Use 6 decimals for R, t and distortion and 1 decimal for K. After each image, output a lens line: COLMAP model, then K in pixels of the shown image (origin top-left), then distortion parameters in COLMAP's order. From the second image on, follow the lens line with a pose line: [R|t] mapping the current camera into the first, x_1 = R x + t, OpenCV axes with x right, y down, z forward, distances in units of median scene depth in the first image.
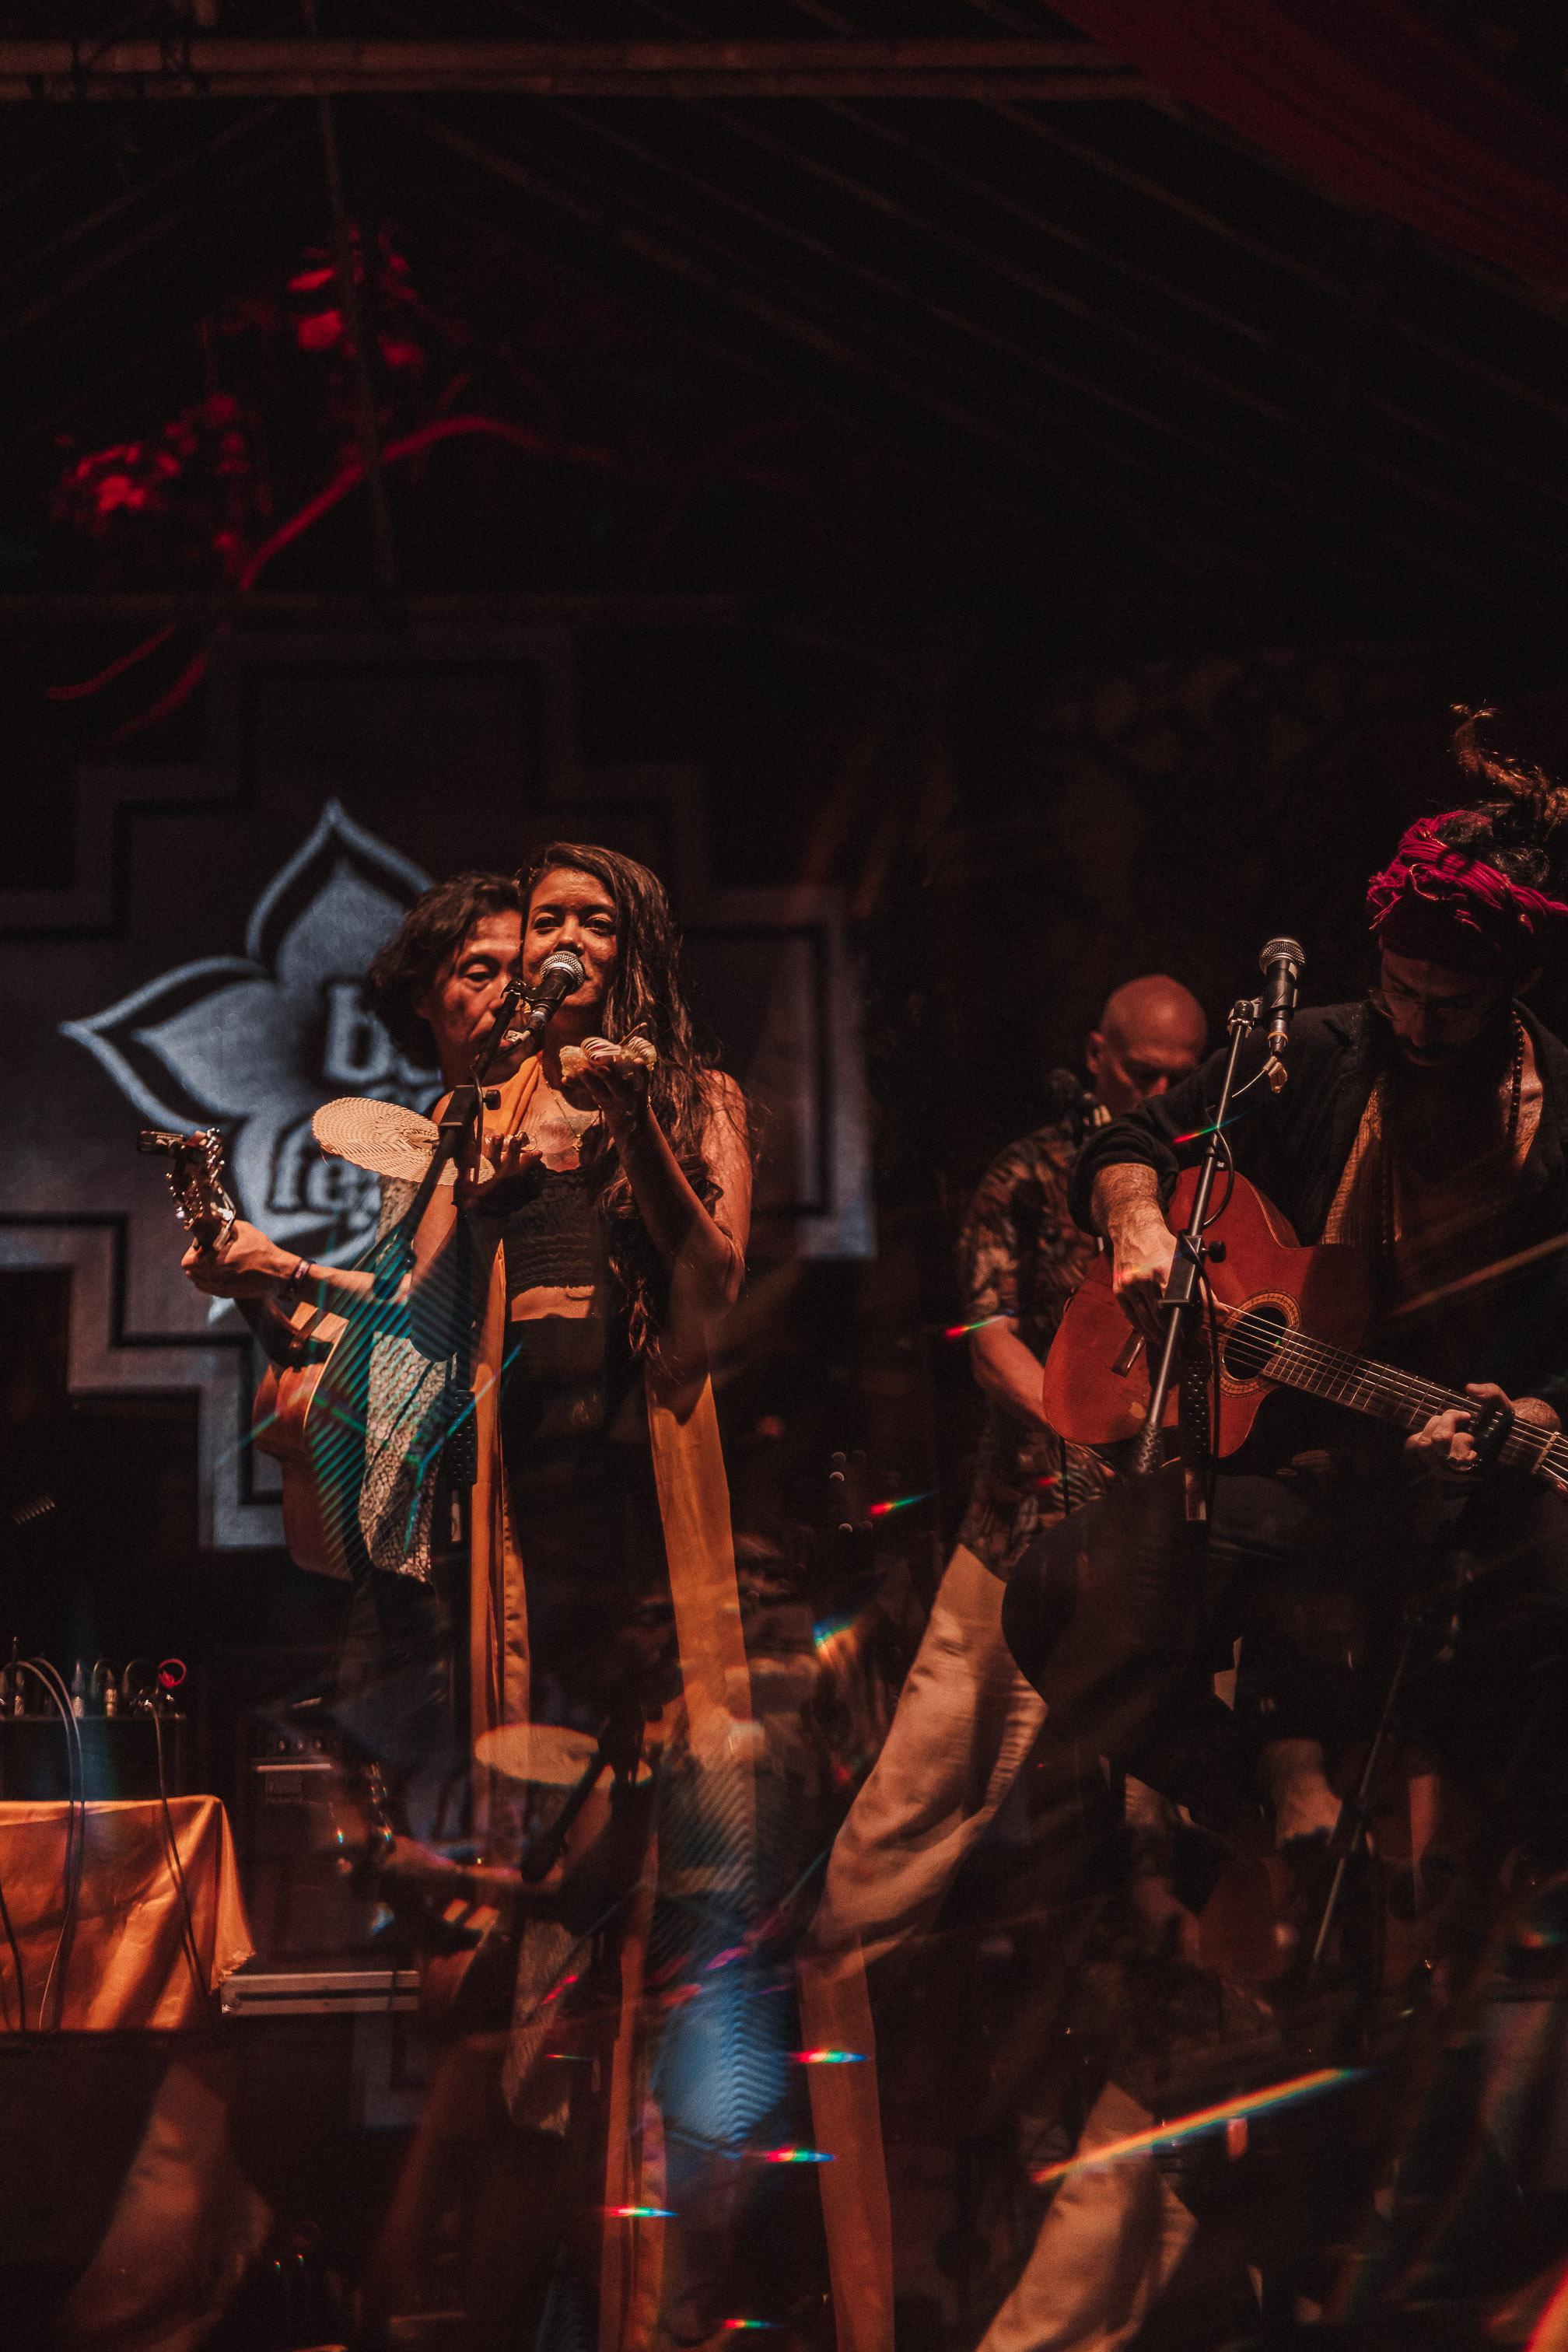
lens RADIAL K [[3482.5, 0, 784.0], [0, 3482.5, 1176.0], [0, 0, 1]] dist [-0.003324, -0.035458]
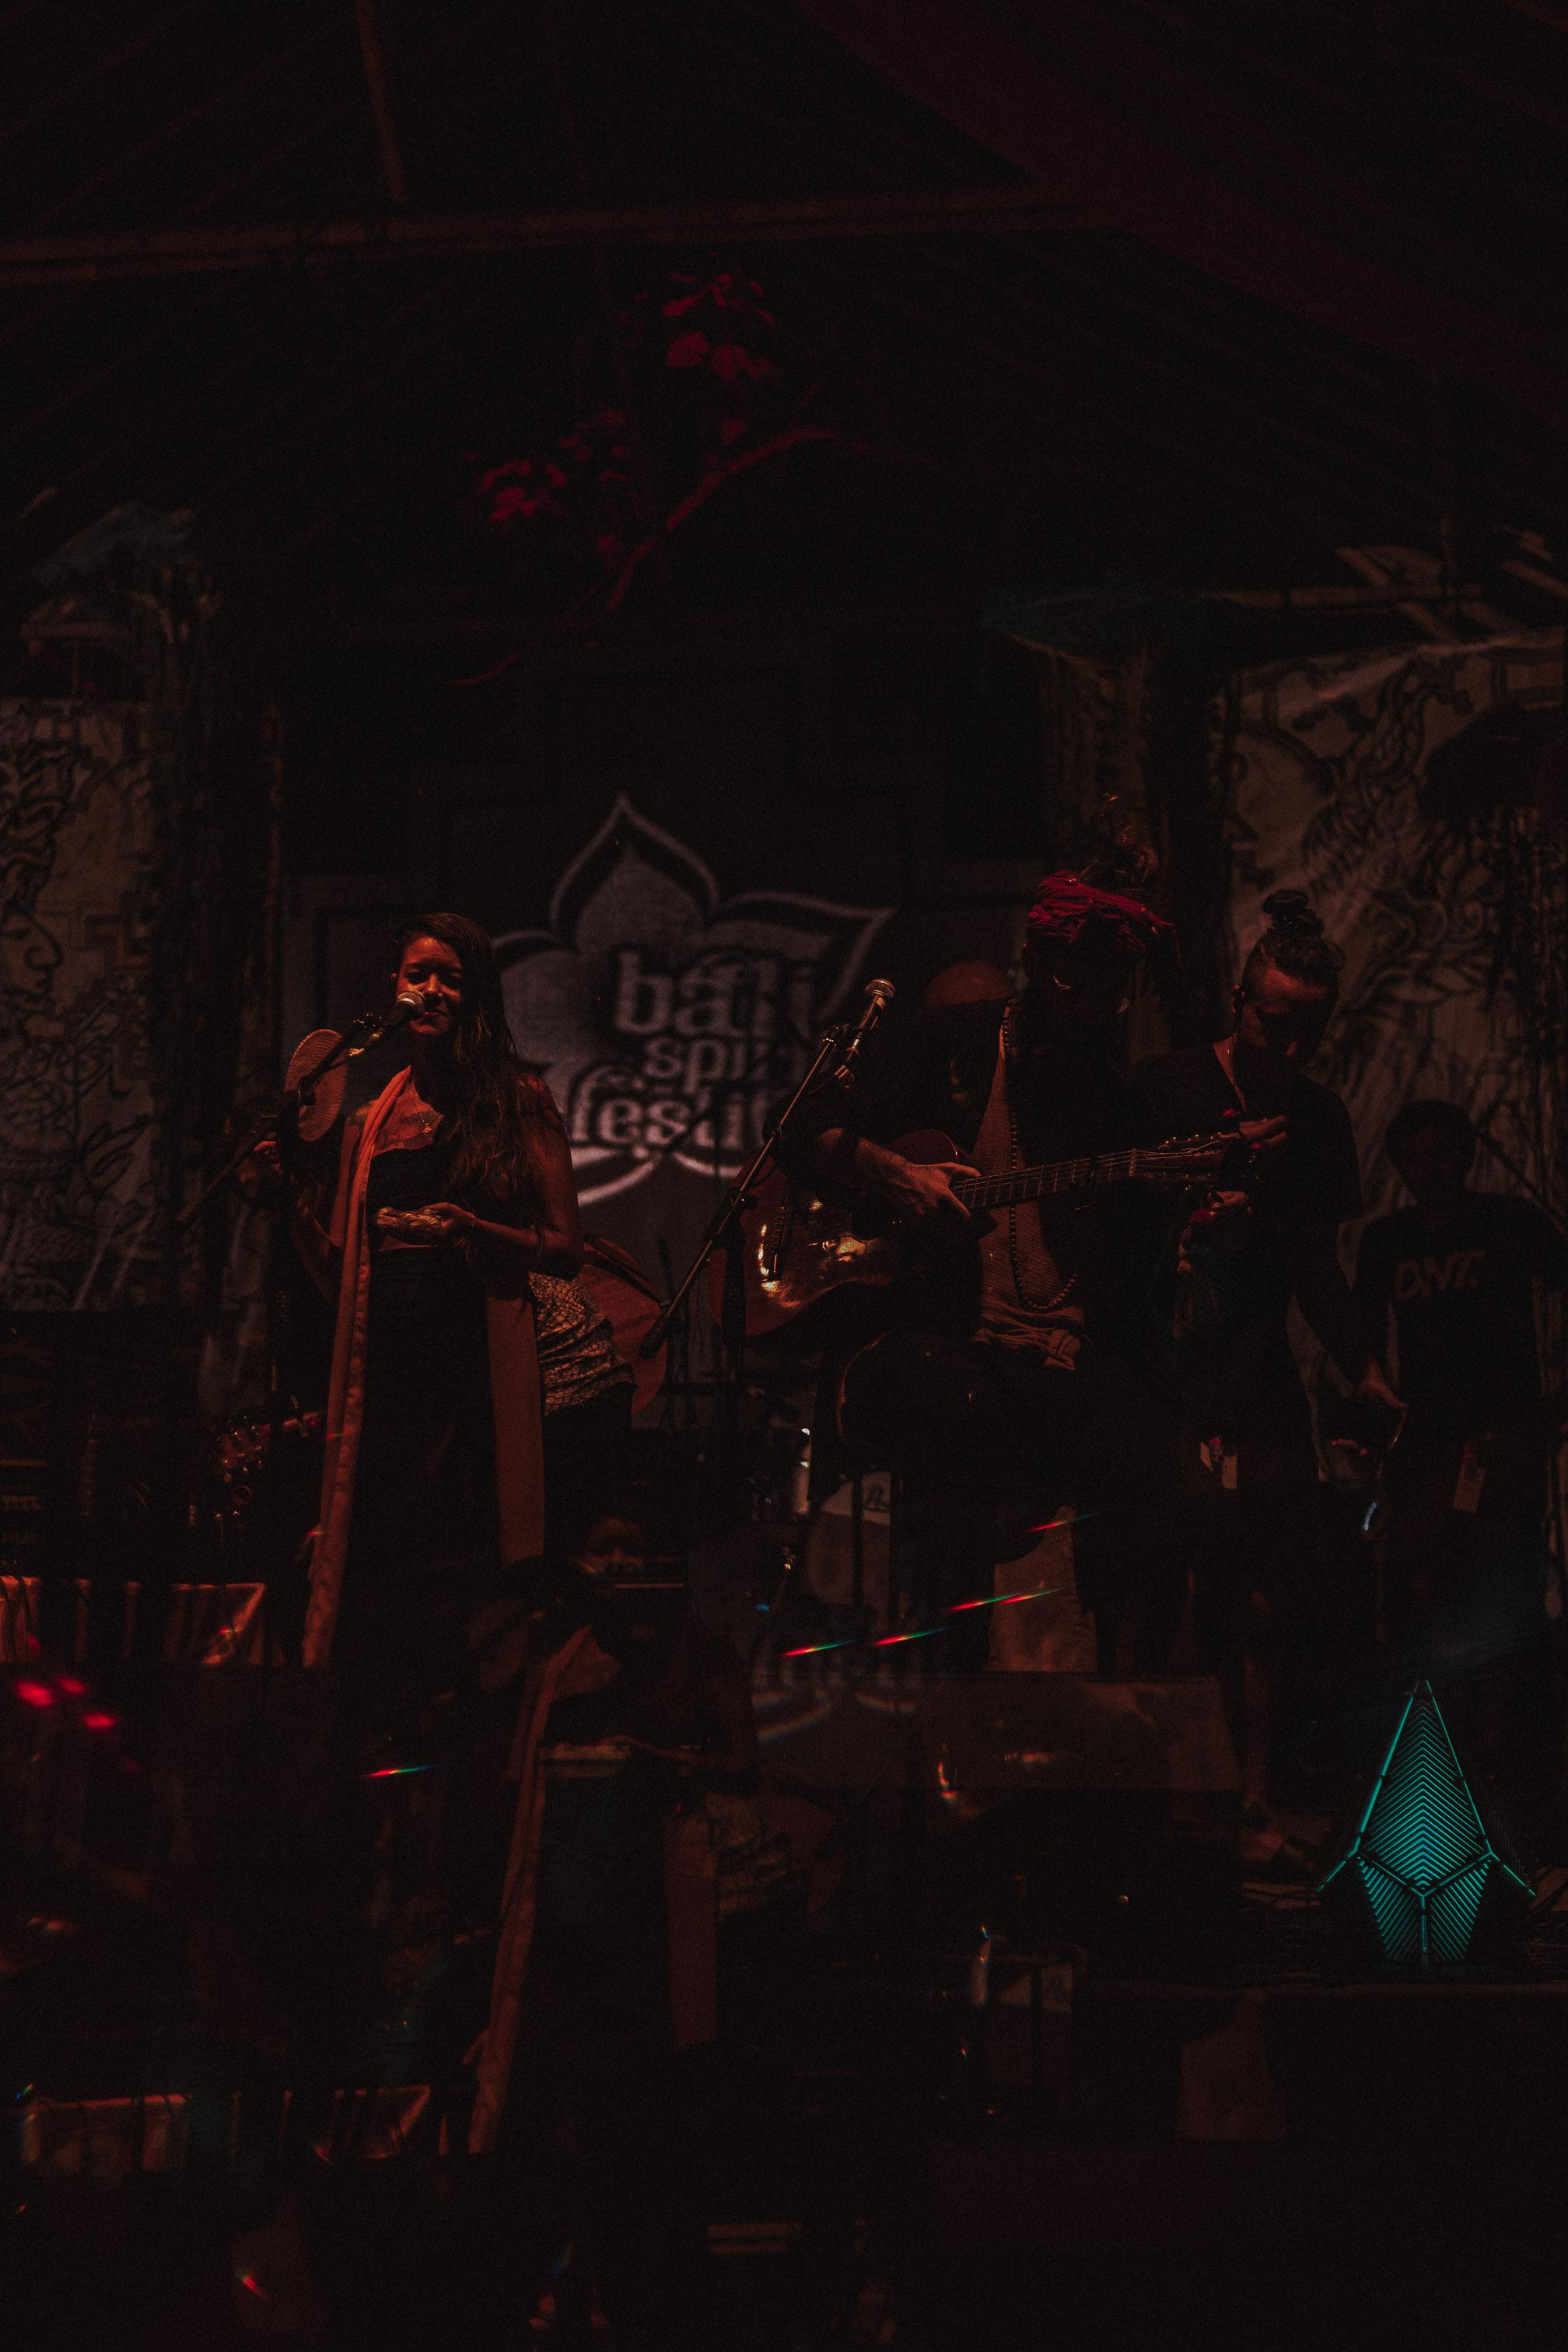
lens RADIAL K [[3482.5, 0, 784.0], [0, 3482.5, 1176.0], [0, 0, 1]] dist [-0.003324, -0.035458]
pose [[0.985812, -0.000951, -0.167849, 0.121747], [0.005170, 0.999682, 0.024699, -0.008174], [0.167772, -0.025217, 0.985503, -0.147431]]
